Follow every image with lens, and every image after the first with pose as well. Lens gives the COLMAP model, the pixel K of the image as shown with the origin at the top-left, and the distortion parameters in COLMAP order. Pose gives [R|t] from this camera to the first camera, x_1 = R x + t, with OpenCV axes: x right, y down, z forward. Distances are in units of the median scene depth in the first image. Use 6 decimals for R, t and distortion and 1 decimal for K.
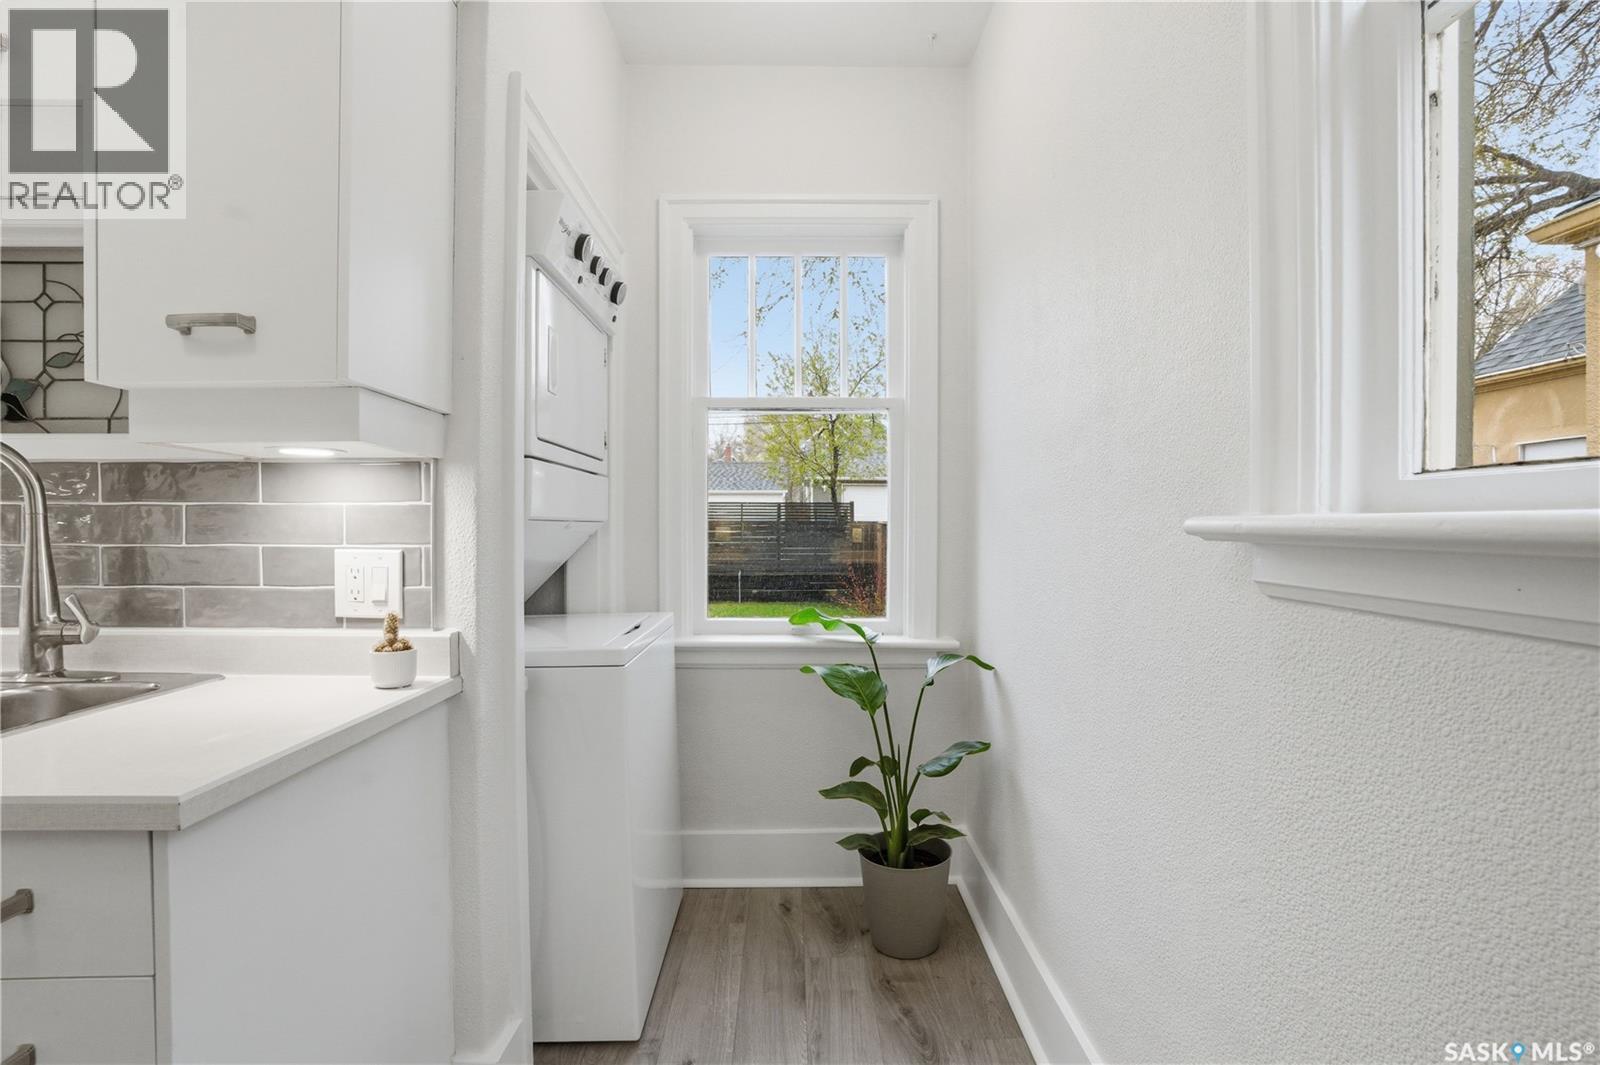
lens RADIAL K [[754.6, 0, 800.3], [0, 754.6, 518.0], [0, 0, 1]] dist [-0.069061, 0.026137]
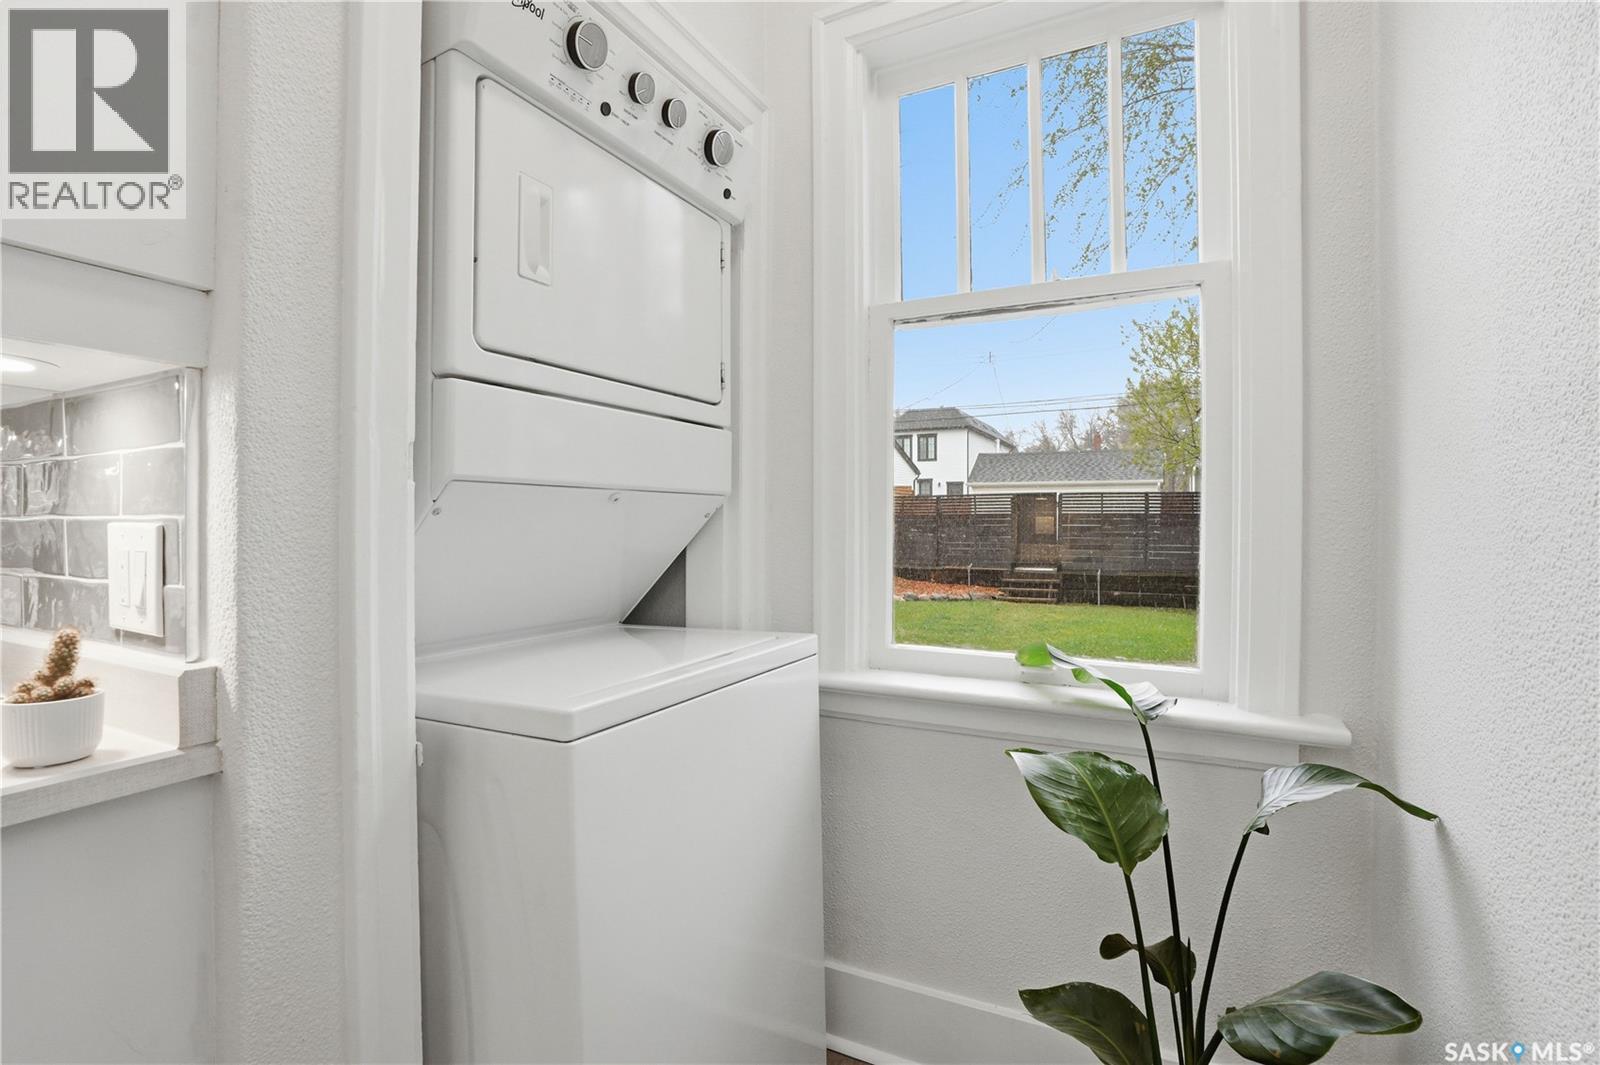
lens RADIAL K [[754.6, 0, 800.3], [0, 754.6, 518.0], [0, 0, 1]] dist [-0.069061, 0.026137]
pose [[0.885643, -0.004078, -0.464350, 0.184599], [0.006666, 0.999970, 0.003932, 0.036808], [0.464320, -0.006577, 0.885643, 0.666526]]
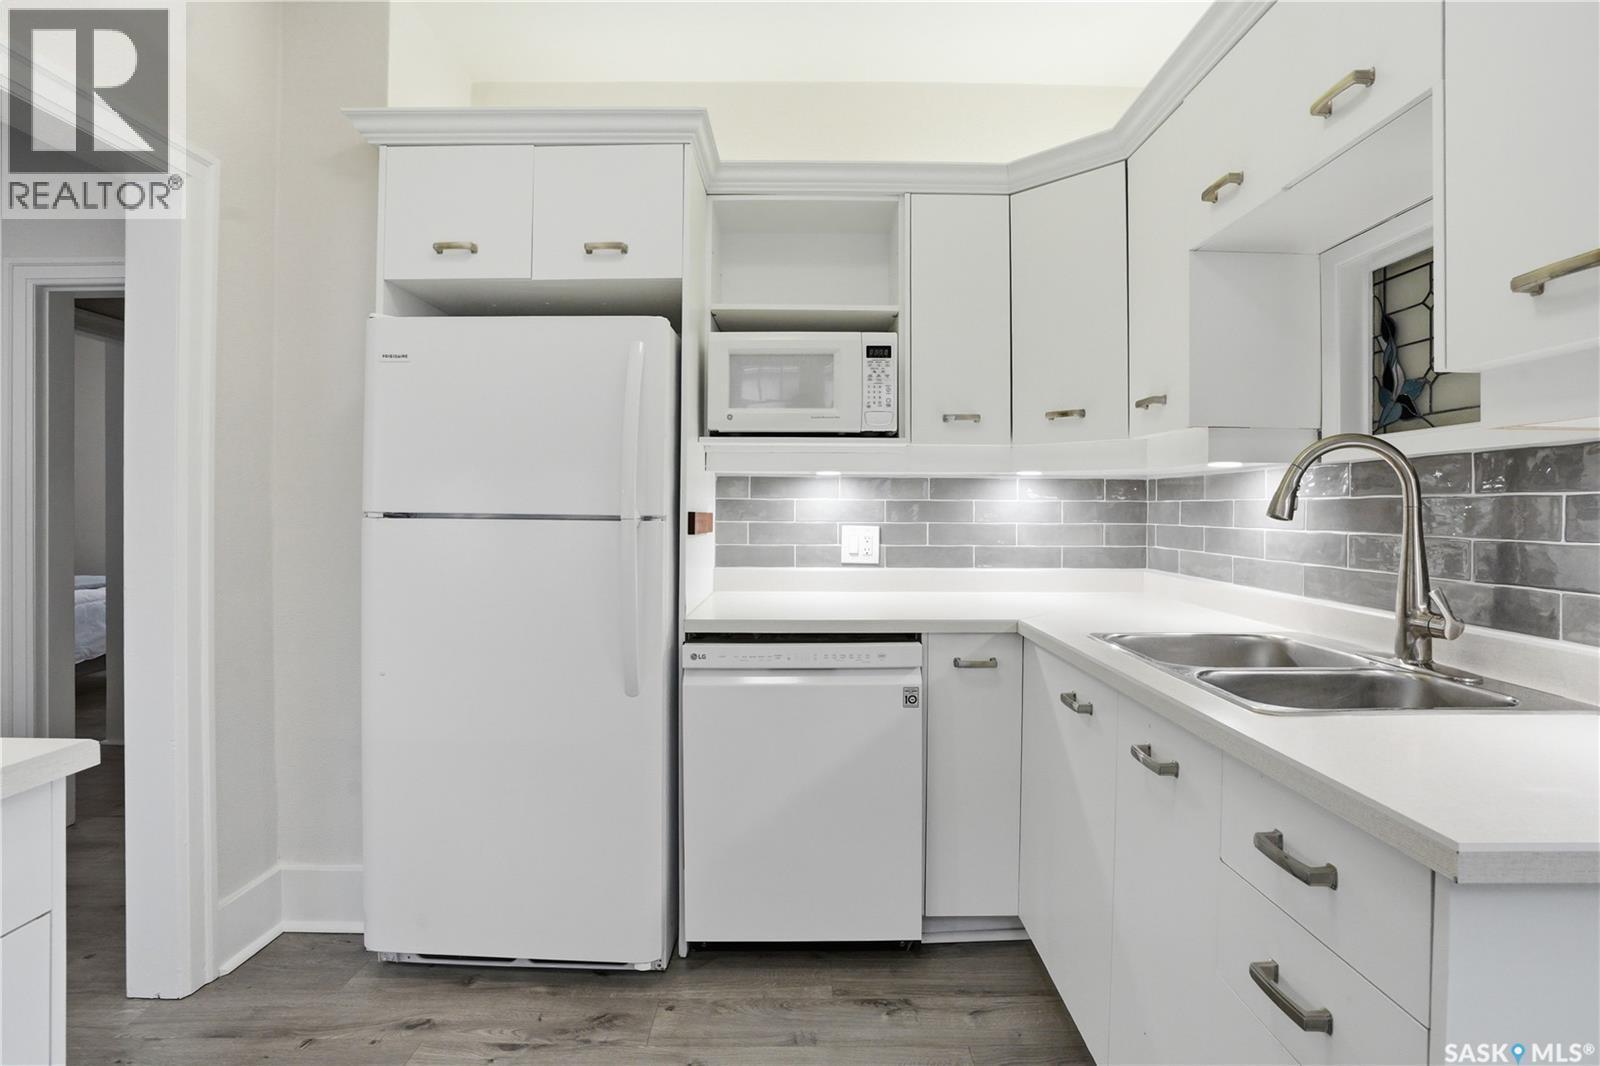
lens RADIAL K [[738.0, 0, 799.9], [0, 738.0, 507.0], [0, 0, 1]] dist [-0.029569, 0.001091]
pose [[-0.013823, -0.001674, -0.999903, -0.005098], [0.001836, 0.999997, -0.001699, -0.004751], [0.999903, -0.001859, -0.013820, 0.126230]]
